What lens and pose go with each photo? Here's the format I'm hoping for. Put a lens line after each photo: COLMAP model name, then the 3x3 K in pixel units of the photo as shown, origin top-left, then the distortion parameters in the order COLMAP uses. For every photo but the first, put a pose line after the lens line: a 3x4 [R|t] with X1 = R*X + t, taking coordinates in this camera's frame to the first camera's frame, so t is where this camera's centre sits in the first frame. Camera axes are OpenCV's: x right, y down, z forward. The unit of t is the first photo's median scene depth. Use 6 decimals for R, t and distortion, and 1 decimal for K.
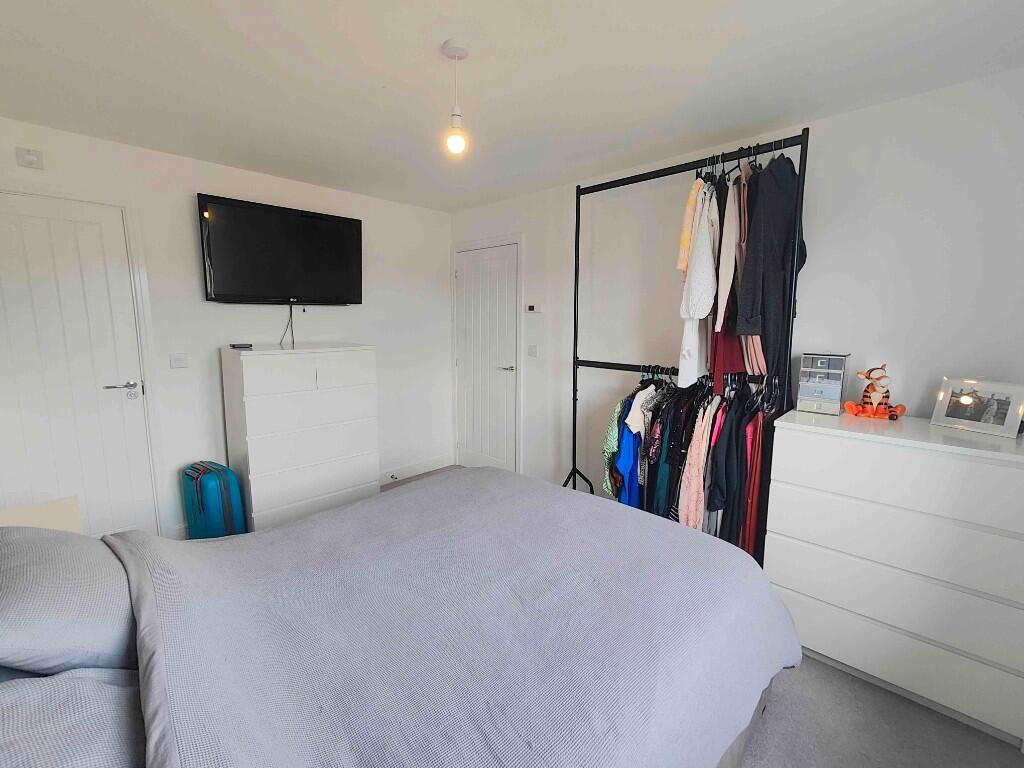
lens RADIAL K [[447.2, 0, 512.7], [0, 447.2, 378.3], [0, 0, 1]] dist [0.001270, 0.000266]
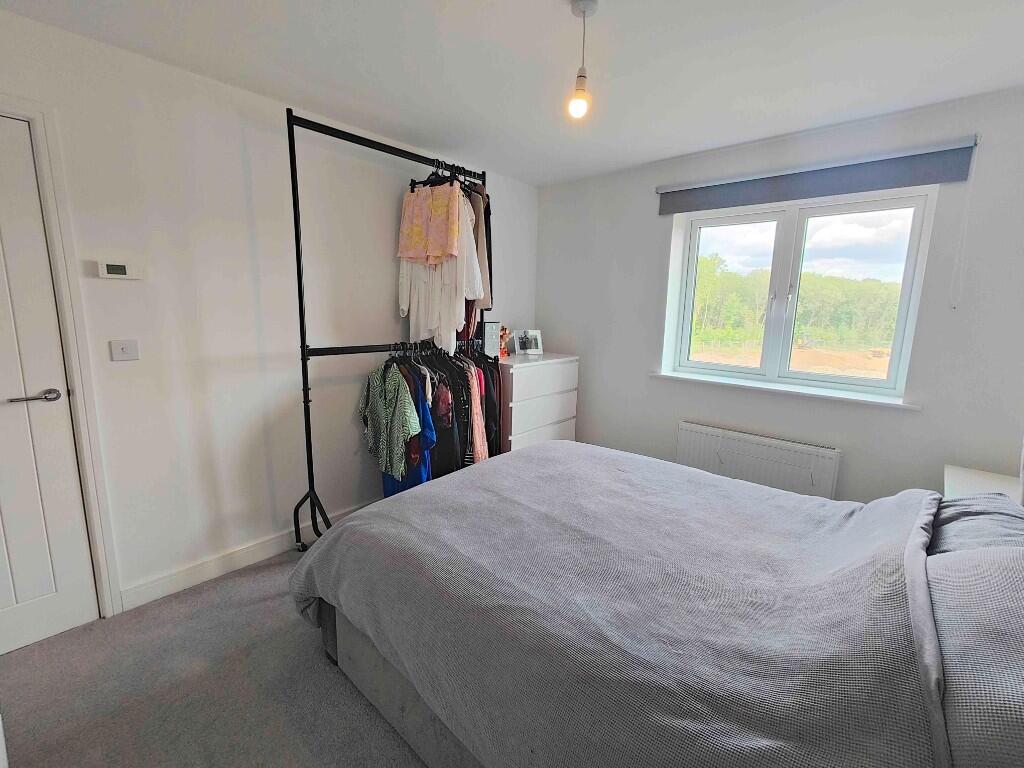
lens RADIAL K [[447.2, 0, 512.7], [0, 447.2, 378.3], [0, 0, 1]] dist [0.001270, 0.000266]
pose [[-0.050263, -0.165121, 0.984992, -0.633362], [0.115119, 0.978707, 0.169941, -0.081840], [-0.992079, 0.121933, -0.030184, 0.685212]]
